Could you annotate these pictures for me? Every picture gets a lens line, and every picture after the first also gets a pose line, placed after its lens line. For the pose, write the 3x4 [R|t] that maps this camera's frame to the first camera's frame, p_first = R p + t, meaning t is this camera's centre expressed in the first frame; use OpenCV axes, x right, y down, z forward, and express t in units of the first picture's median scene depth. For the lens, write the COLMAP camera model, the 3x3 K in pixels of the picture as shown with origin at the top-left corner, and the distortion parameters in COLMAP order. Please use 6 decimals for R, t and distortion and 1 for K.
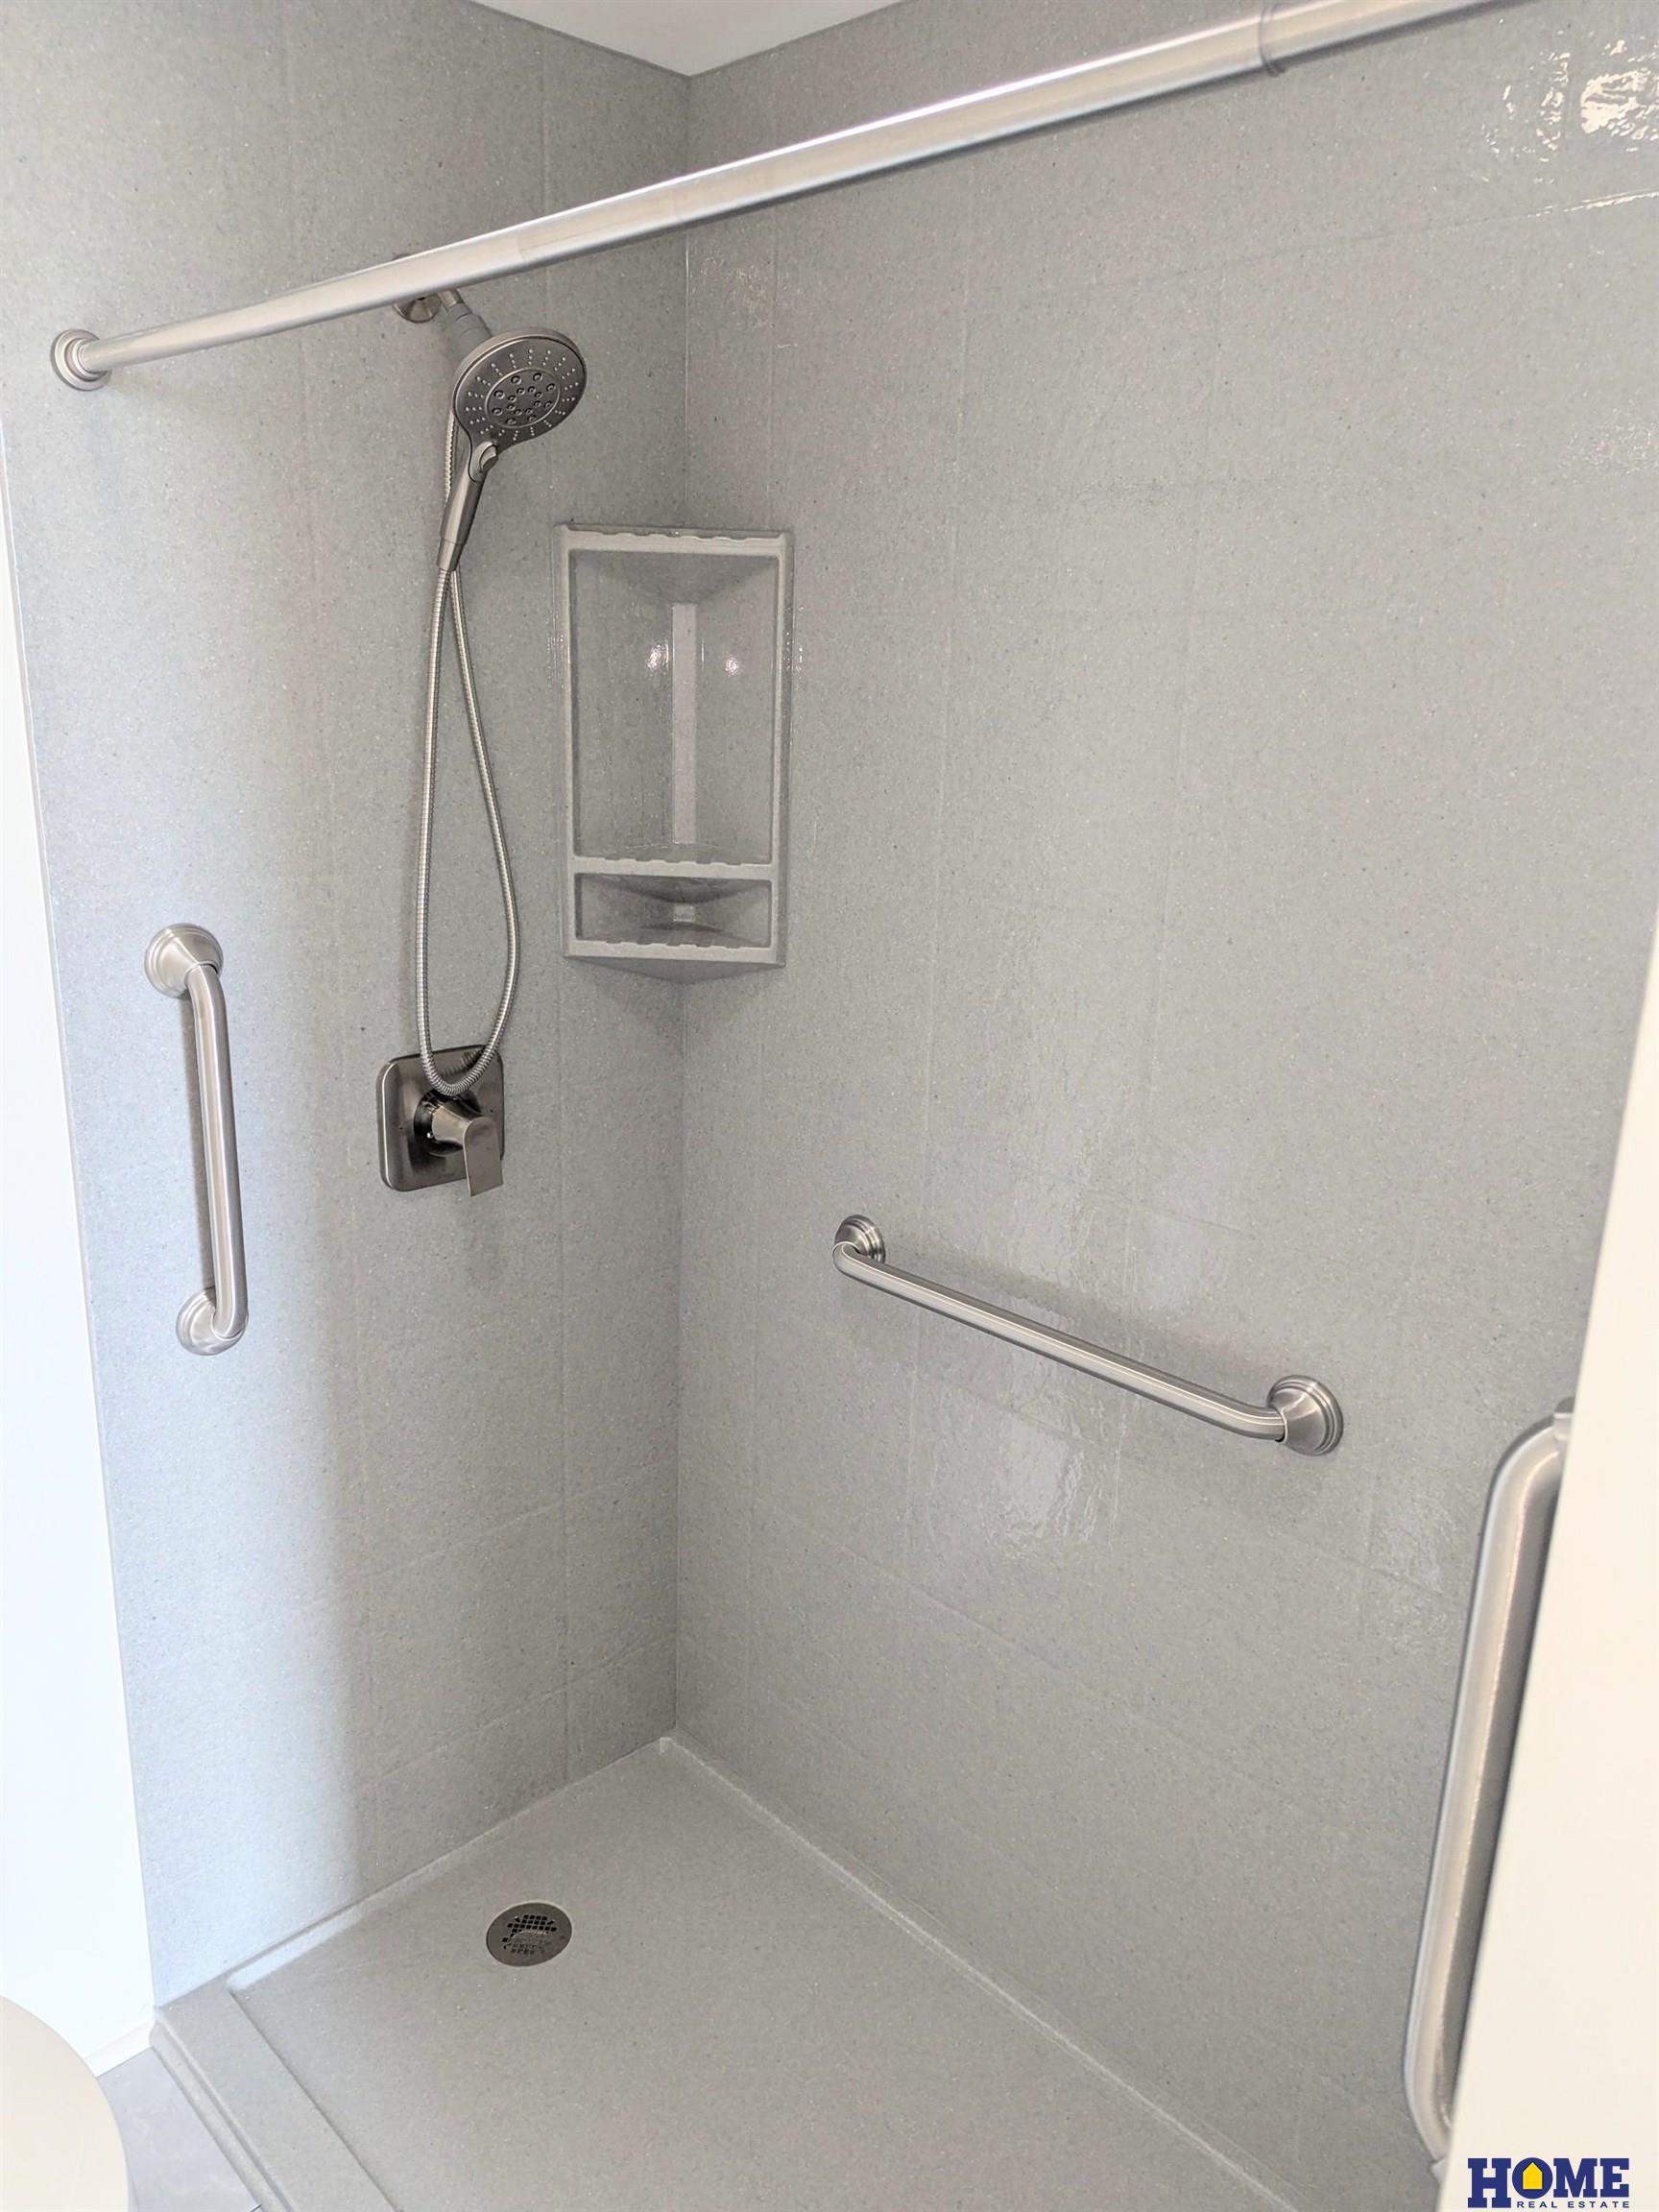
lens RADIAL K [[1573.2, 0, 833.3], [0, 1573.2, 1097.3], [0, 0, 1]] dist [0.103153, -0.110534]
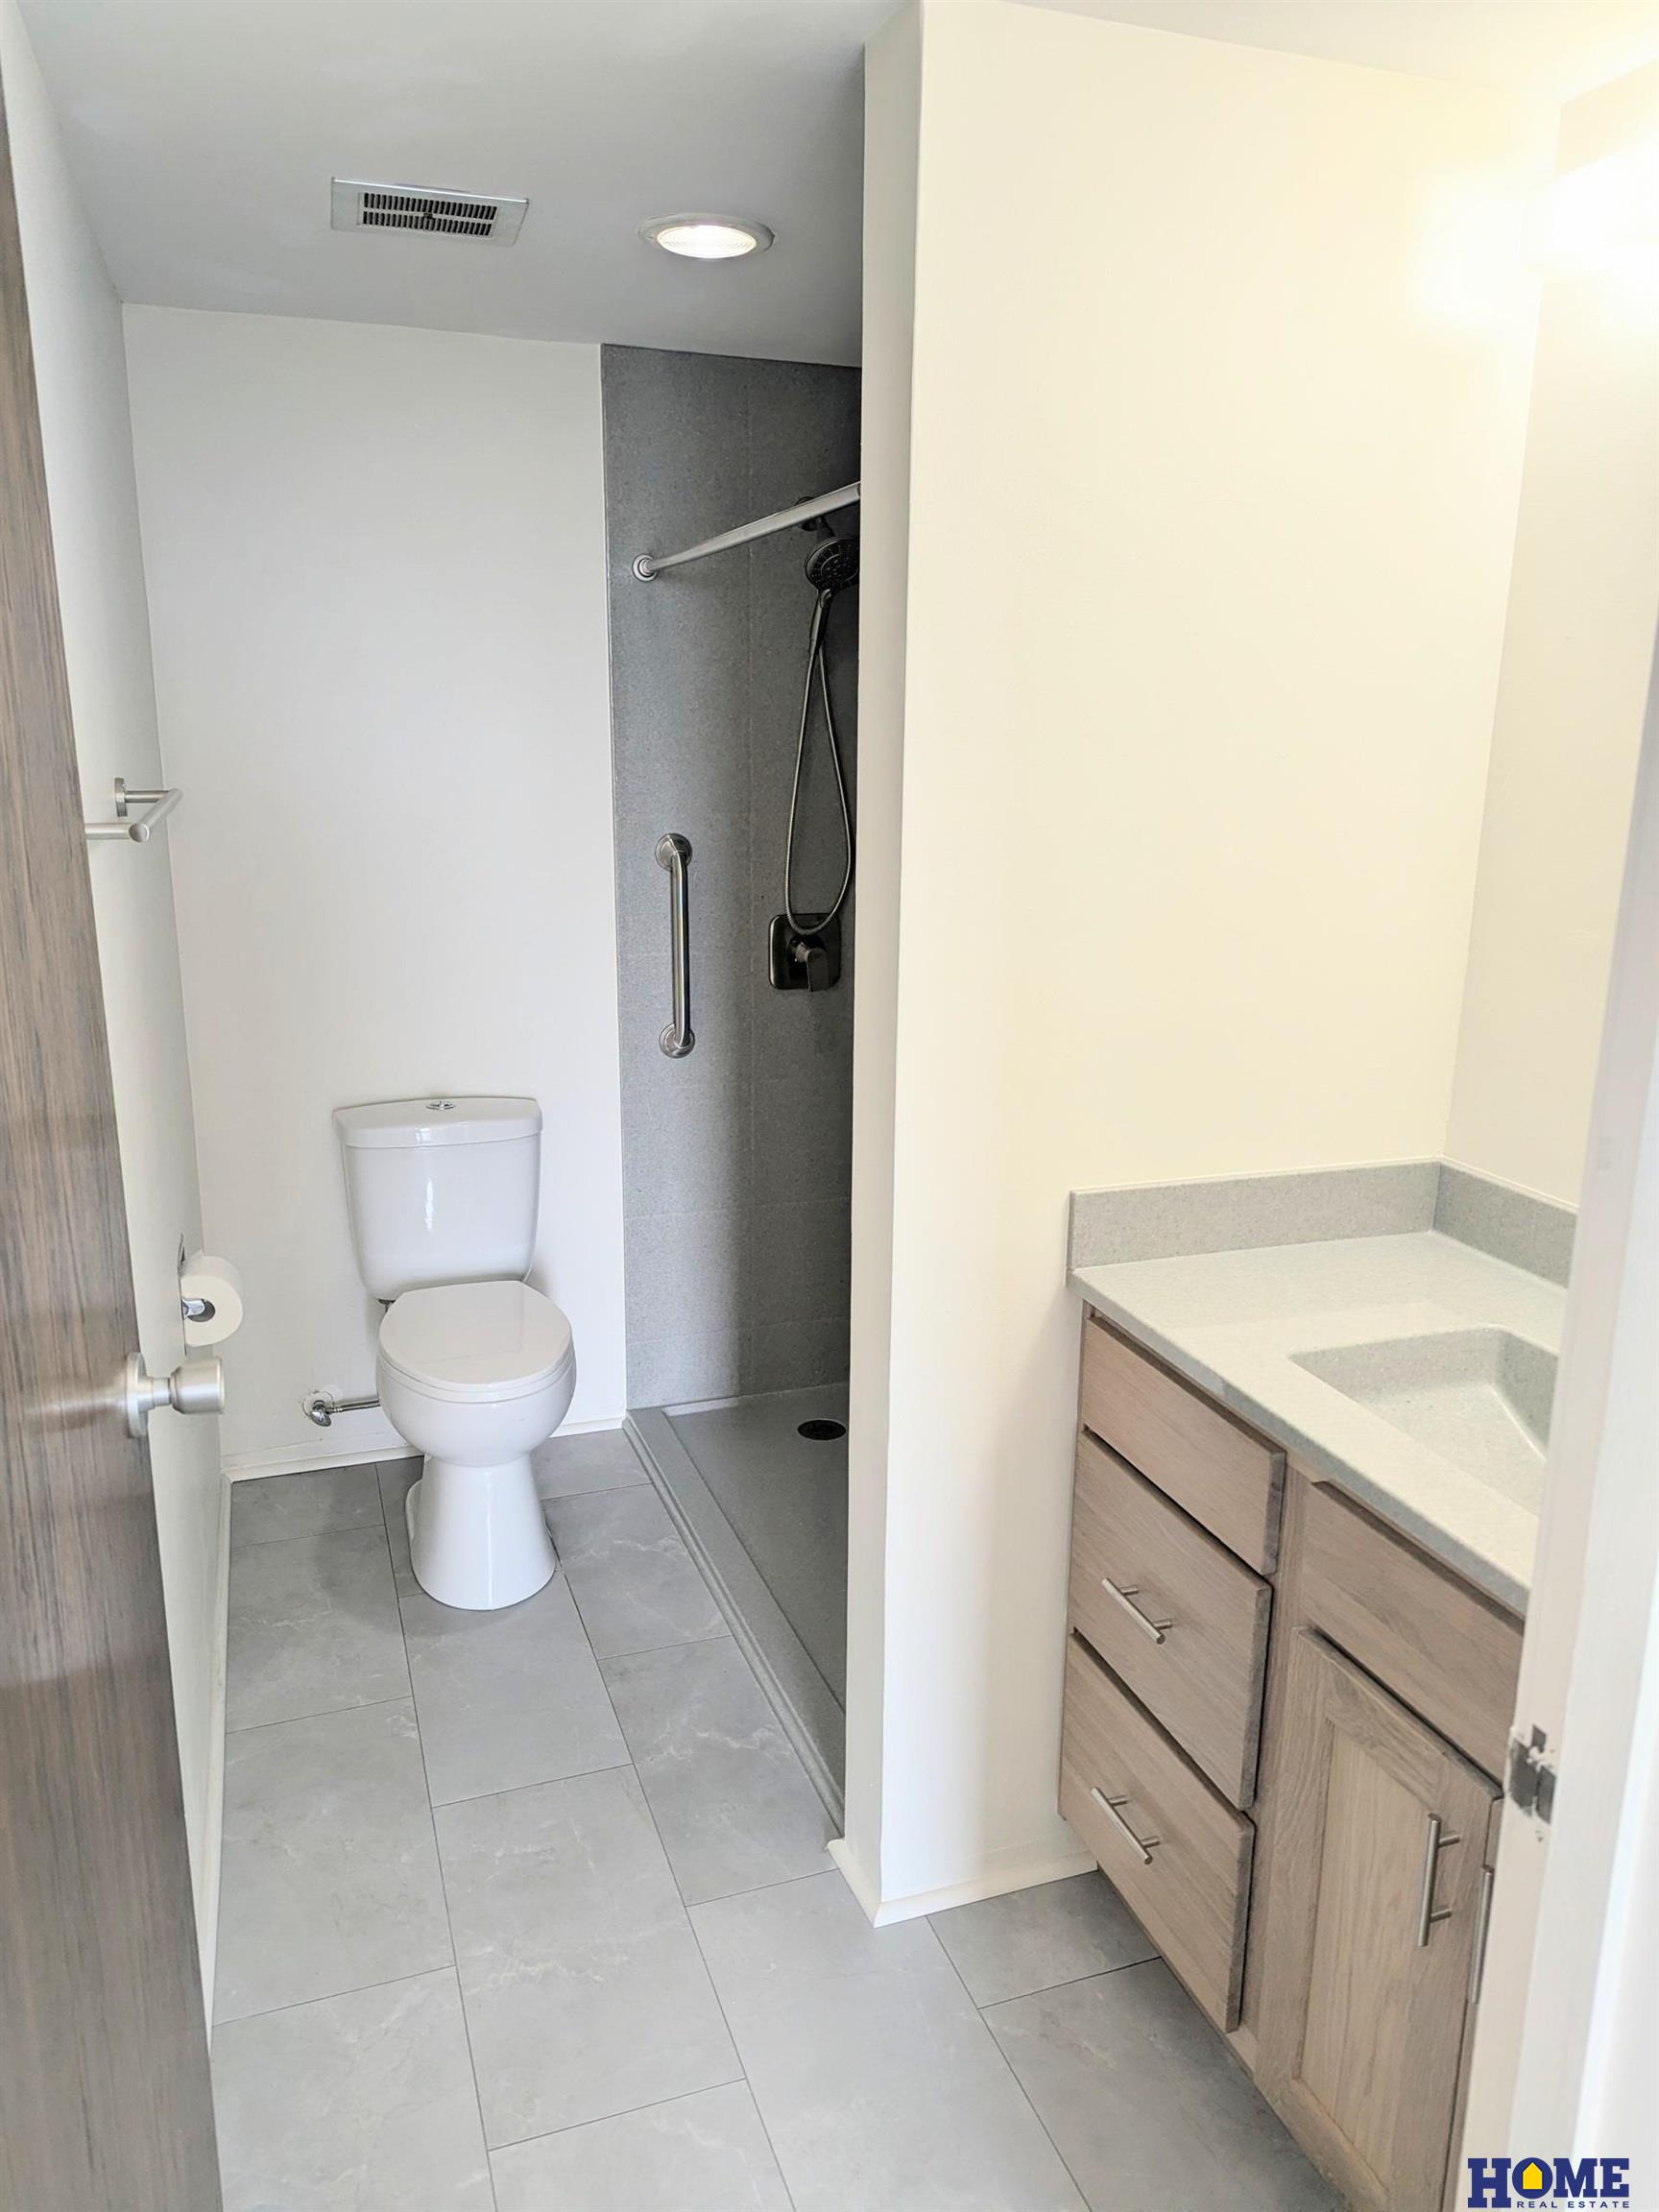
lens RADIAL K [[1573.2, 0, 833.3], [0, 1573.2, 1097.3], [0, 0, 1]] dist [0.103153, -0.110534]
pose [[0.905146, 0.083985, -0.416721, 0.598042], [-0.100495, 0.994778, -0.017796, 0.224912], [0.413050, 0.057986, 0.908860, -0.677028]]
